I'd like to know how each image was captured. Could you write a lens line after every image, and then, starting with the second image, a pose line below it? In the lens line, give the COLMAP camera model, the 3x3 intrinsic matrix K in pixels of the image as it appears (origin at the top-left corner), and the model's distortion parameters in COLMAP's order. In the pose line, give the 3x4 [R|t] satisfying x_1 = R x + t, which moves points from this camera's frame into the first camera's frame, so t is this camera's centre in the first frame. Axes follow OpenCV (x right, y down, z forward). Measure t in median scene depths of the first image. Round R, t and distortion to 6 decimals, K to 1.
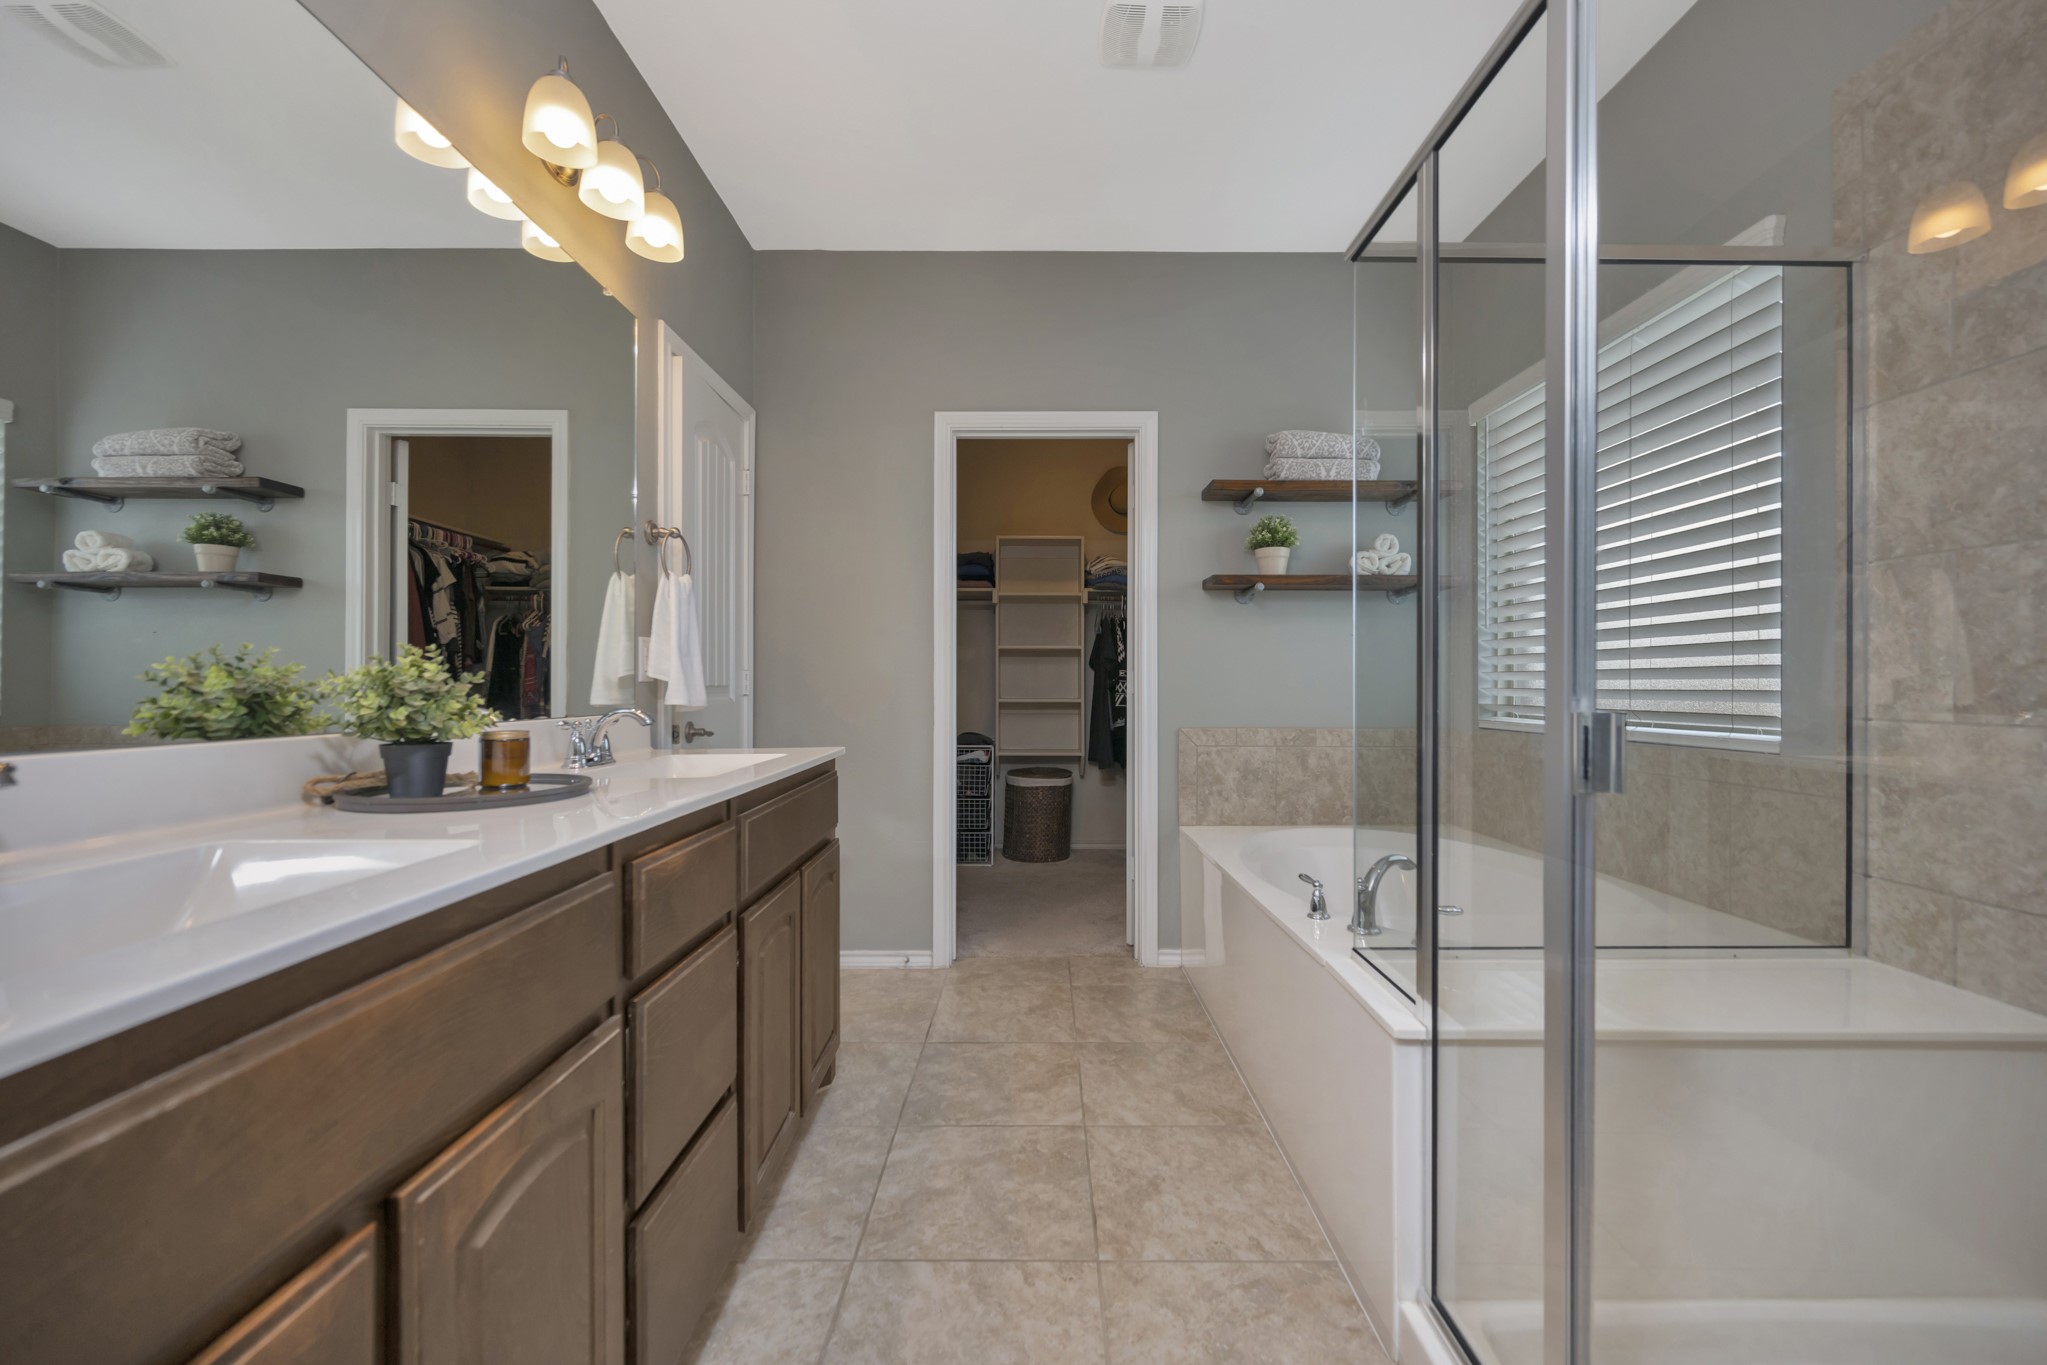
lens RADIAL K [[824.6, 0, 1031.4], [0, 824.6, 679.1], [0, 0, 1]] dist [-0.000536, -0.000059]
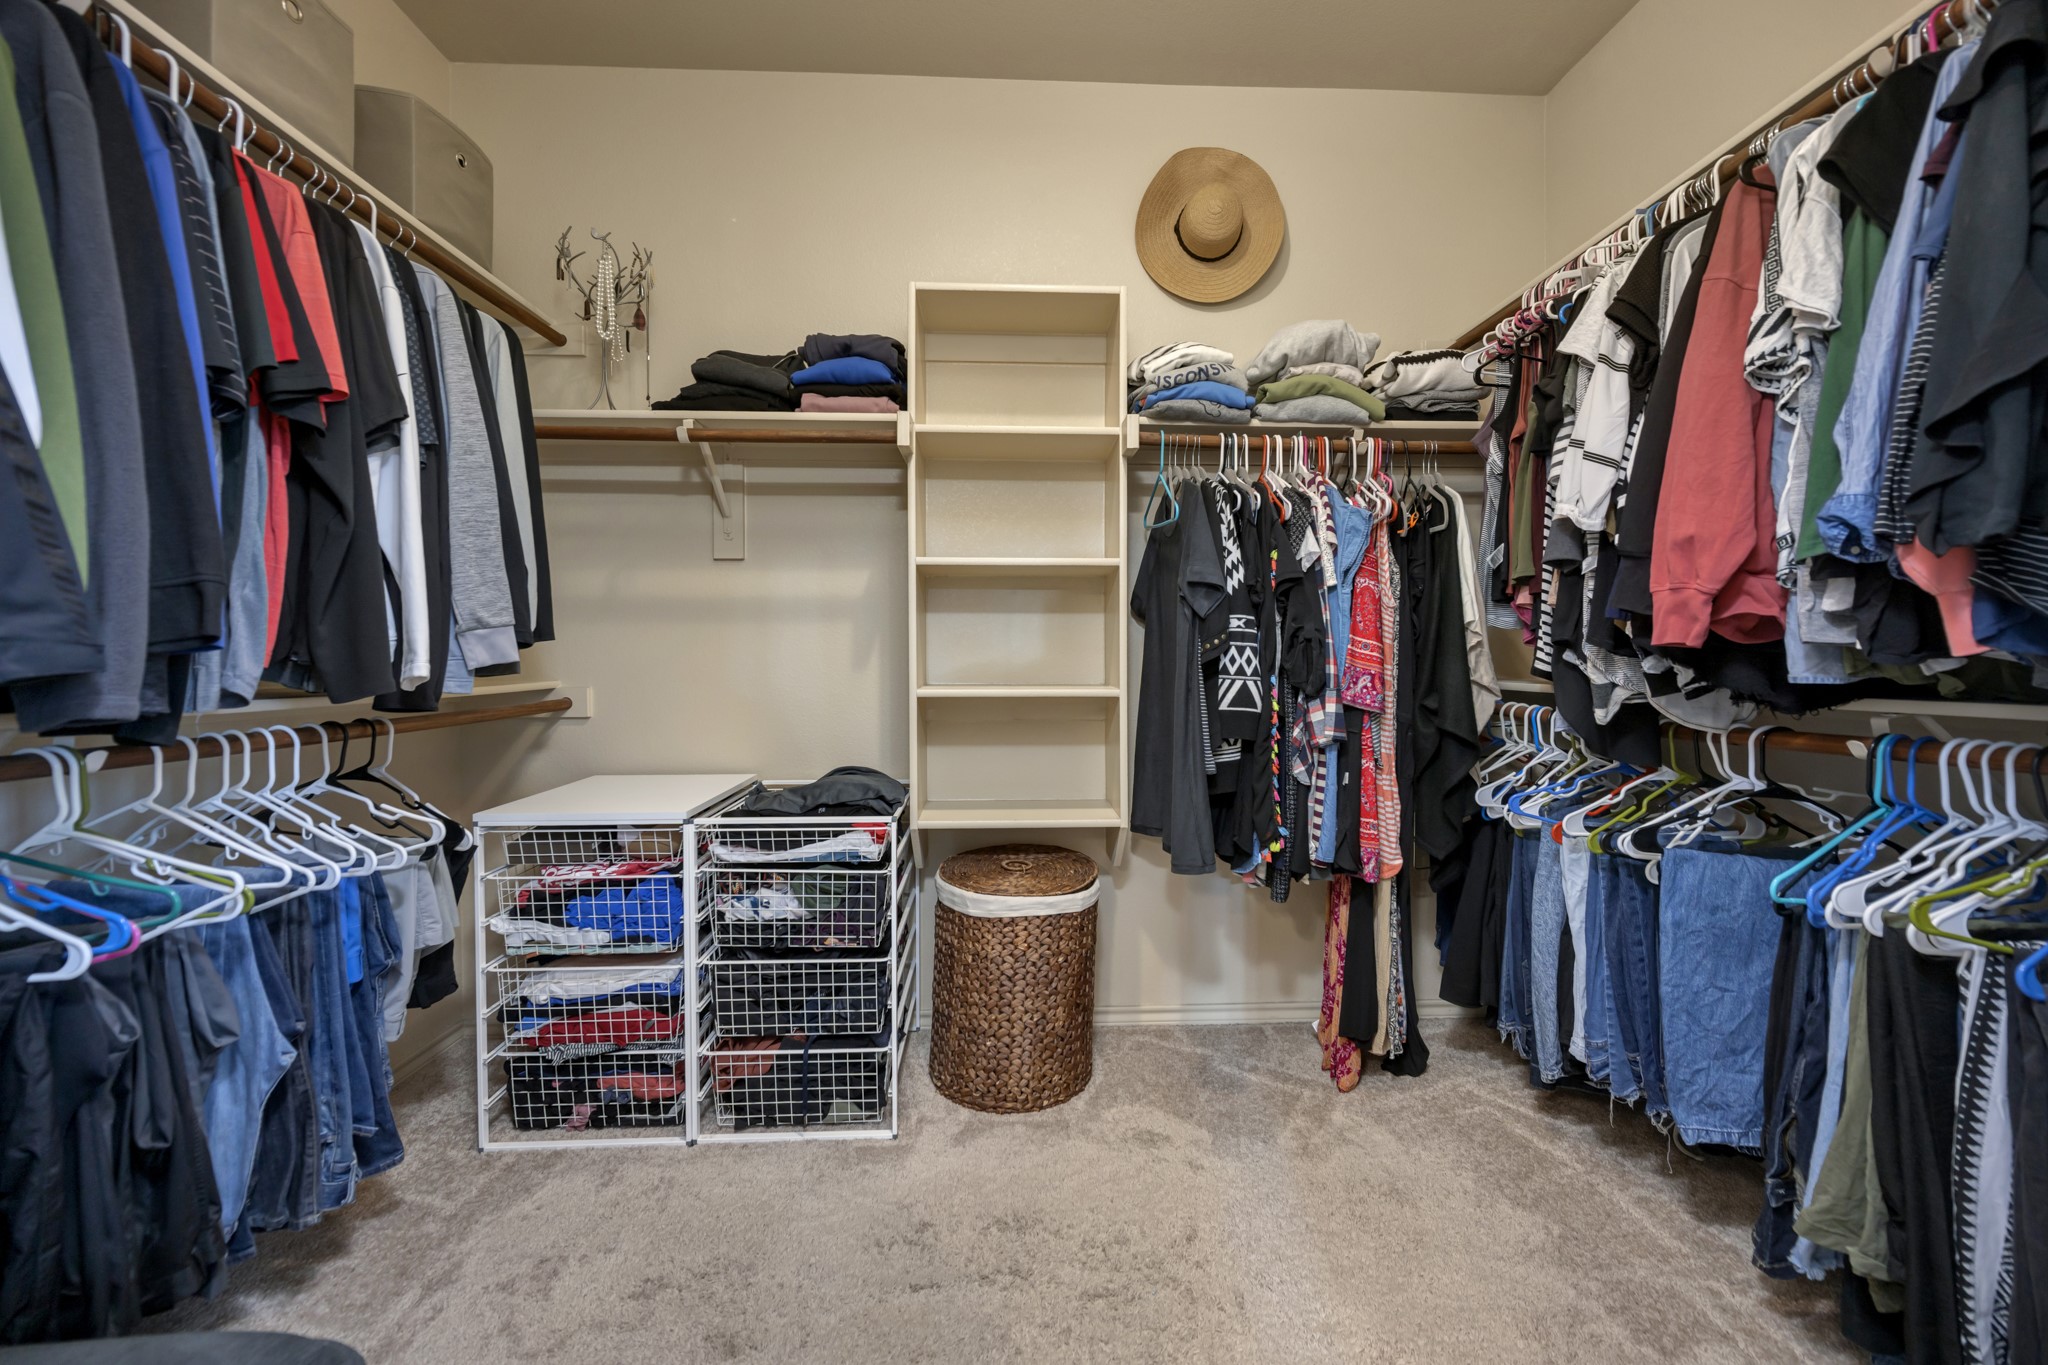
lens RADIAL K [[825.0, 0, 1031.9], [0, 825.0, 679.1], [0, 0, 1]] dist [-0.000536, -0.000059]
pose [[0.999322, -0.003799, 0.036619, 0.001786], [0.003224, 0.999871, 0.015738, 0.012222], [-0.036674, -0.015609, 0.999205, 0.599108]]
